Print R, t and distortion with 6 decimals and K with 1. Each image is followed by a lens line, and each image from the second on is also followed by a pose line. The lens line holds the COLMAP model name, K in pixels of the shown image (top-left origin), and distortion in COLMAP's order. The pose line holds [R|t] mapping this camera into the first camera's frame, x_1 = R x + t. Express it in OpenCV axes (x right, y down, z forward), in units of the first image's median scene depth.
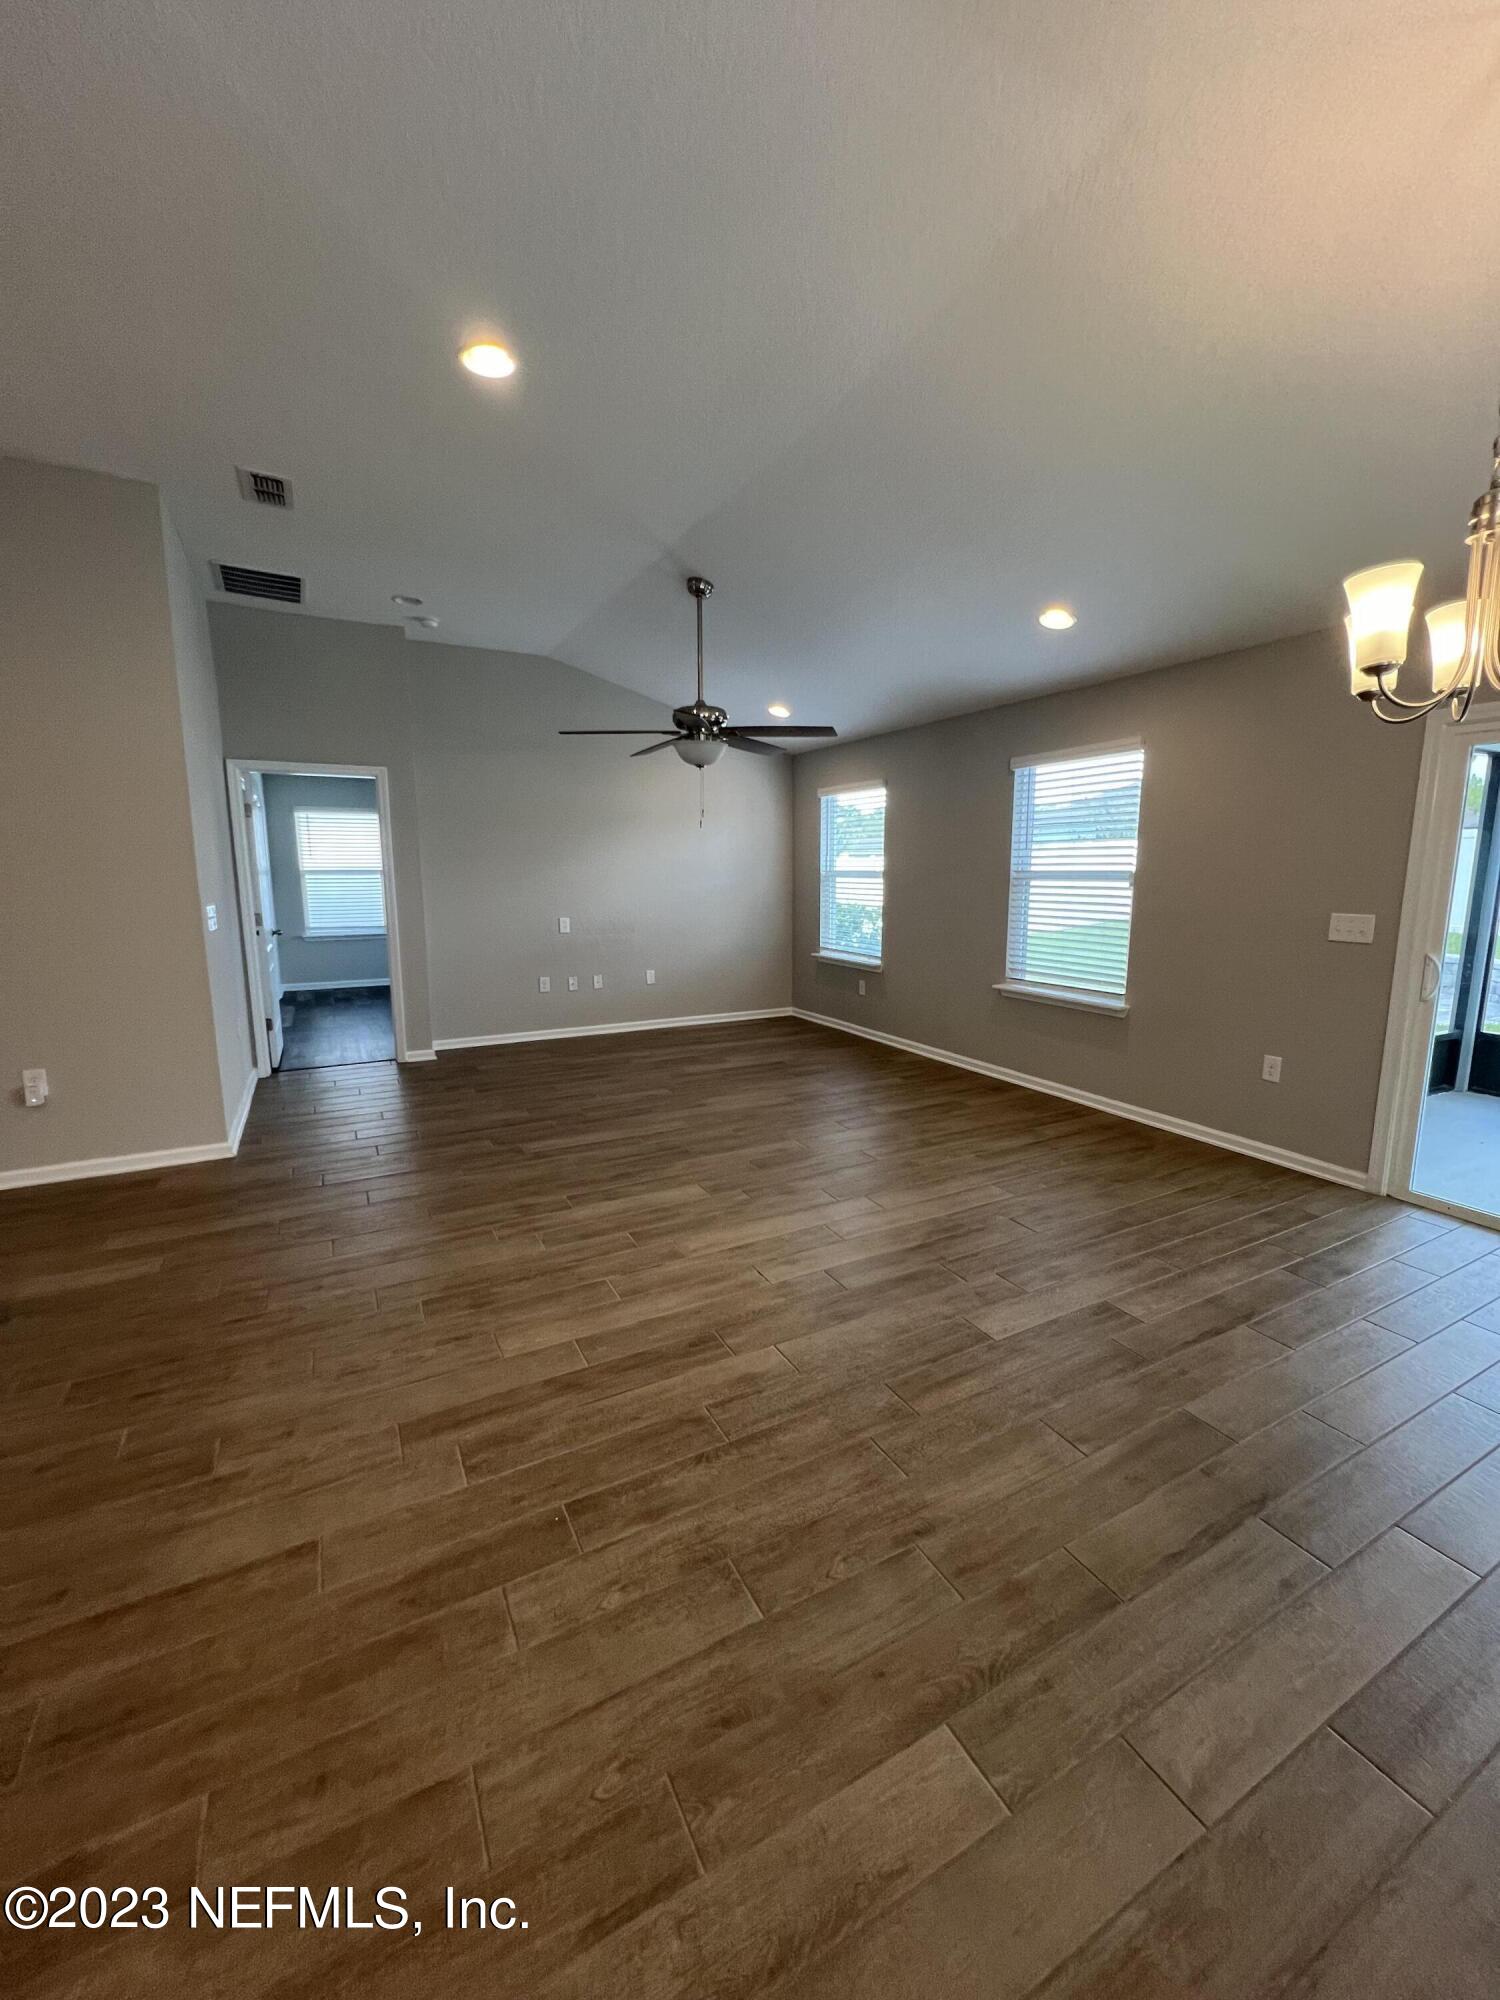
lens RADIAL K [[799.2, 0, 751.8], [0, 799.2, 992.5], [0, 0, 1]] dist [0.001668, 0.000341]
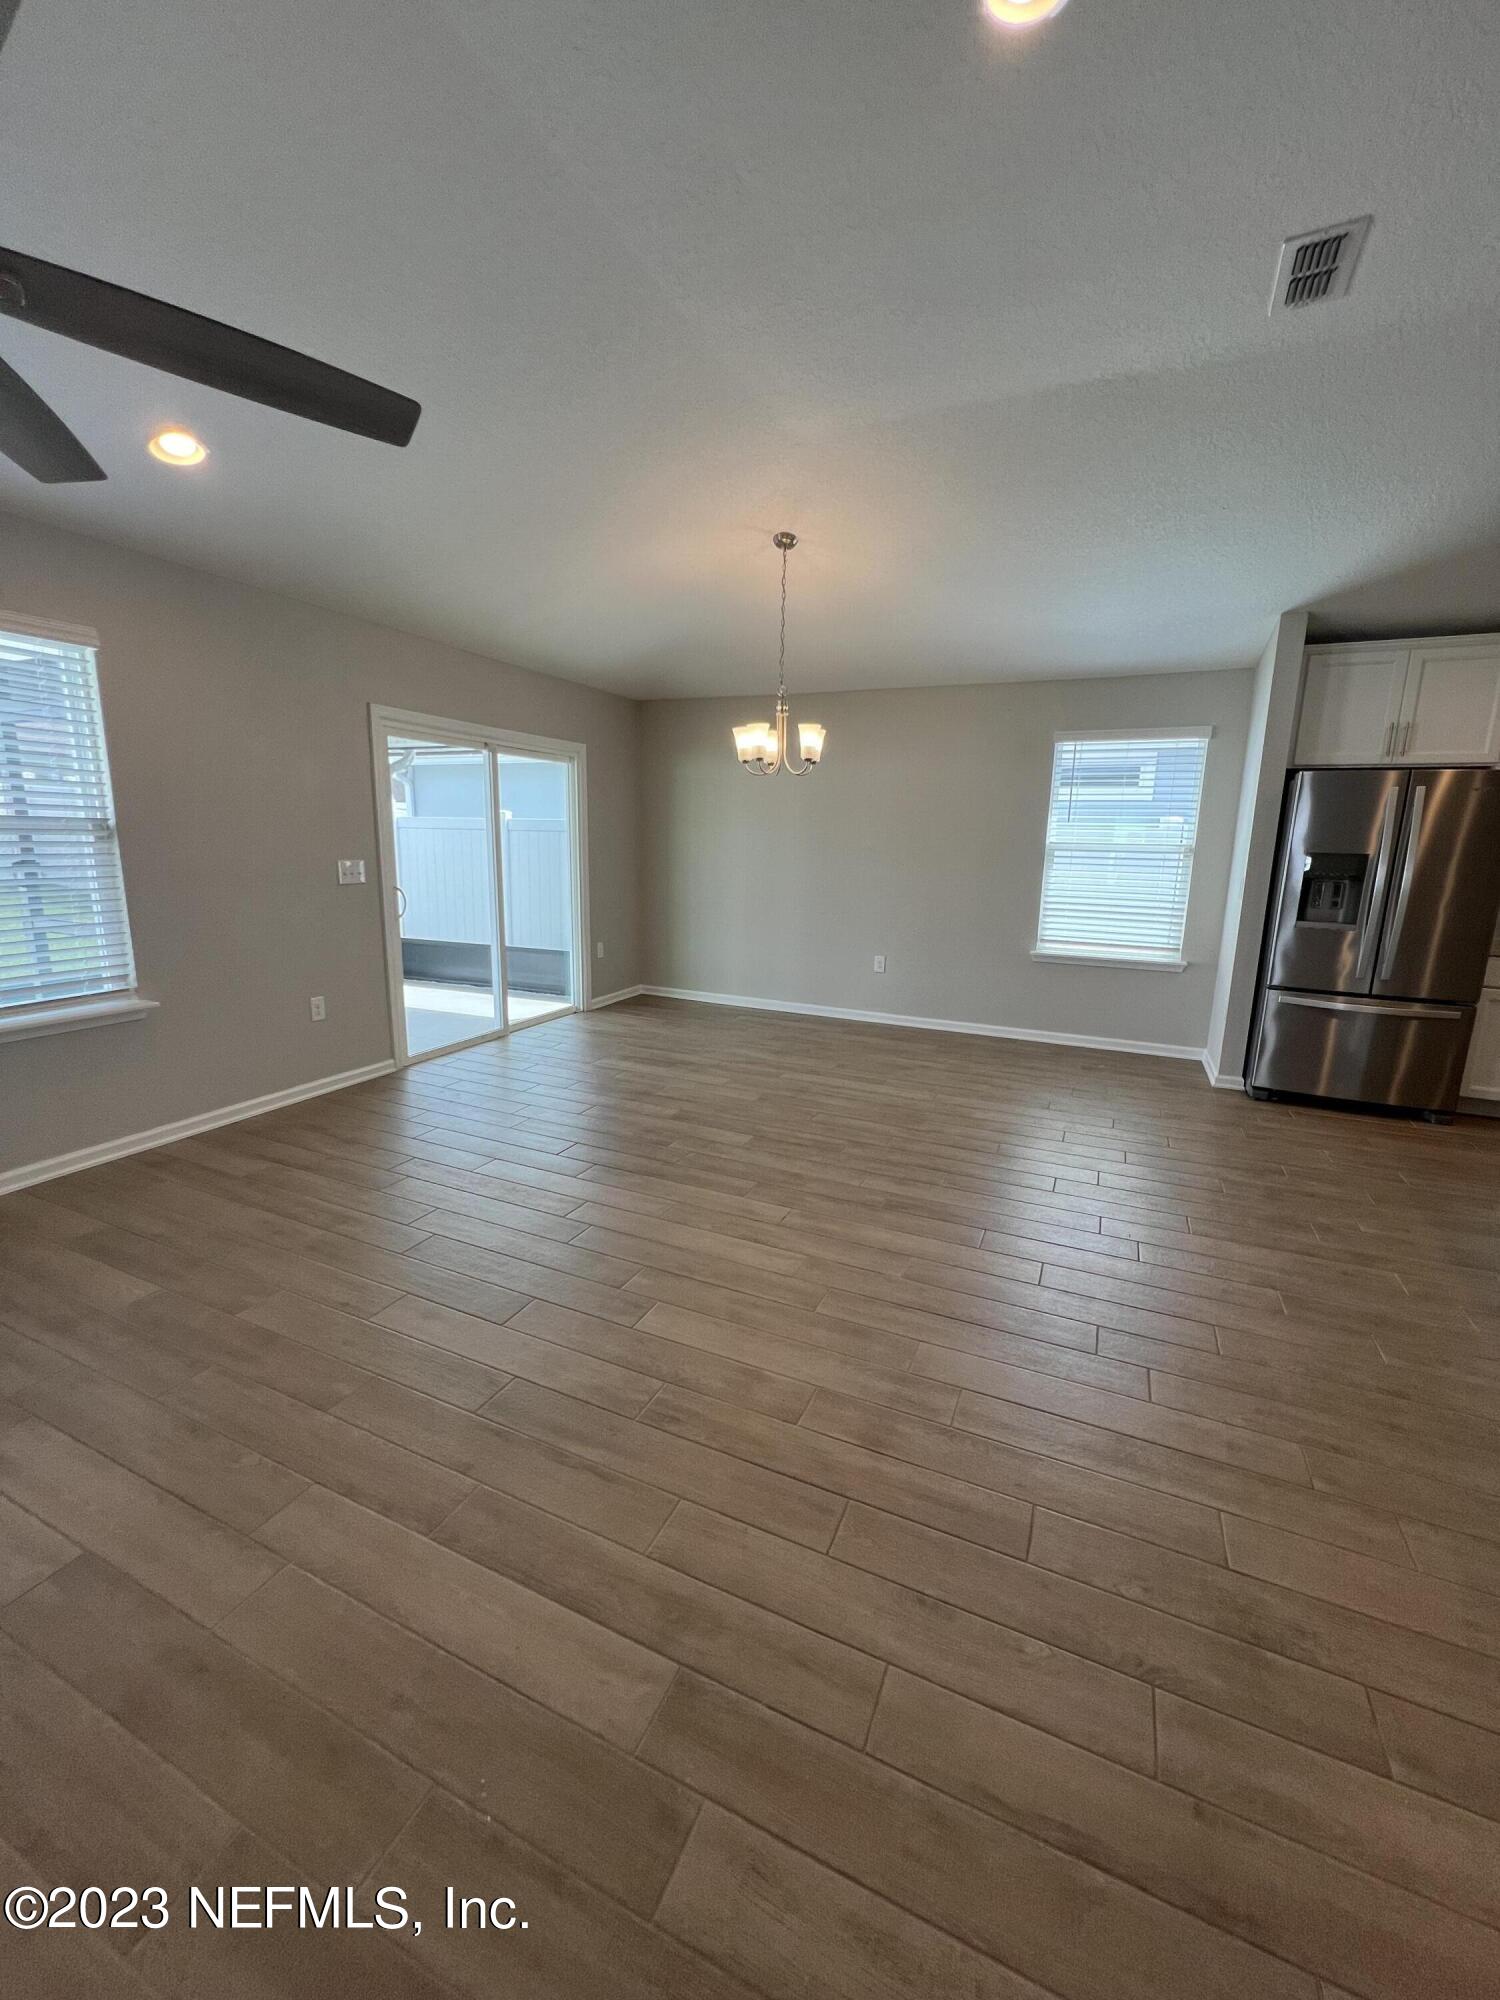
lens RADIAL K [[799.2, 0, 751.8], [0, 799.2, 992.5], [0, 0, 1]] dist [0.001668, 0.000341]
pose [[-0.607502, -0.164994, 0.776993, -0.643446], [0.100852, 0.954251, 0.281486, -0.203112], [-0.787890, 0.249364, -0.563069, 1.367615]]
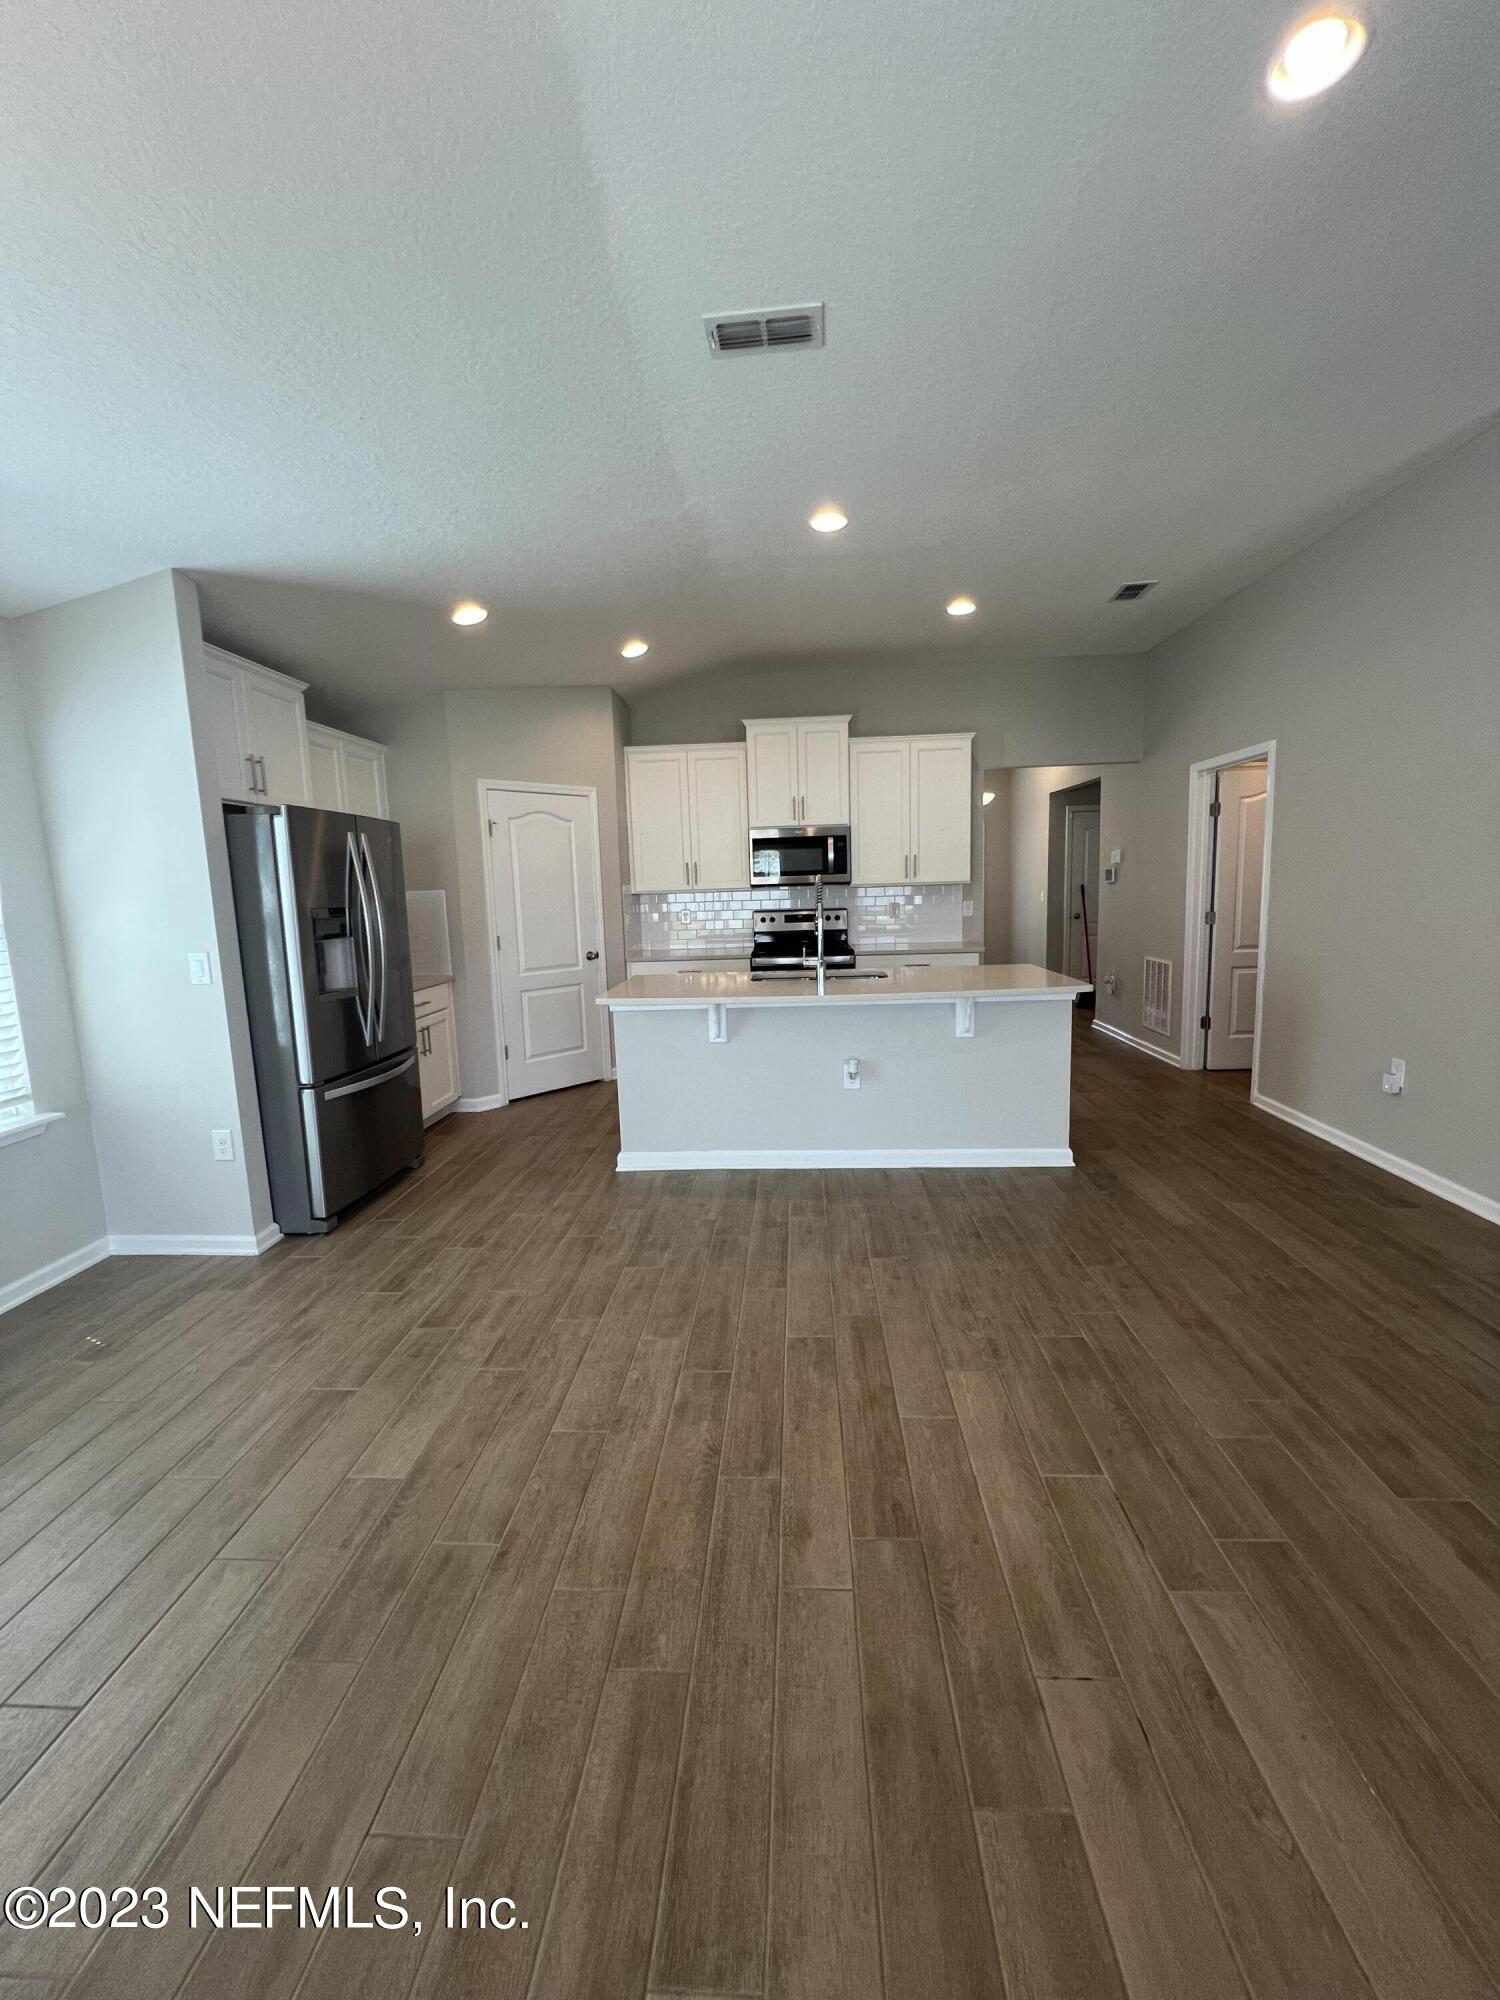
lens RADIAL K [[799.2, 0, 751.8], [0, 799.2, 992.5], [0, 0, 1]] dist [0.001668, 0.000341]
pose [[-0.522221, 0.129204, -0.842966, 0.428553], [-0.101508, 0.972012, 0.211868, -0.133315], [0.846748, 0.196210, -0.494490, 0.871046]]
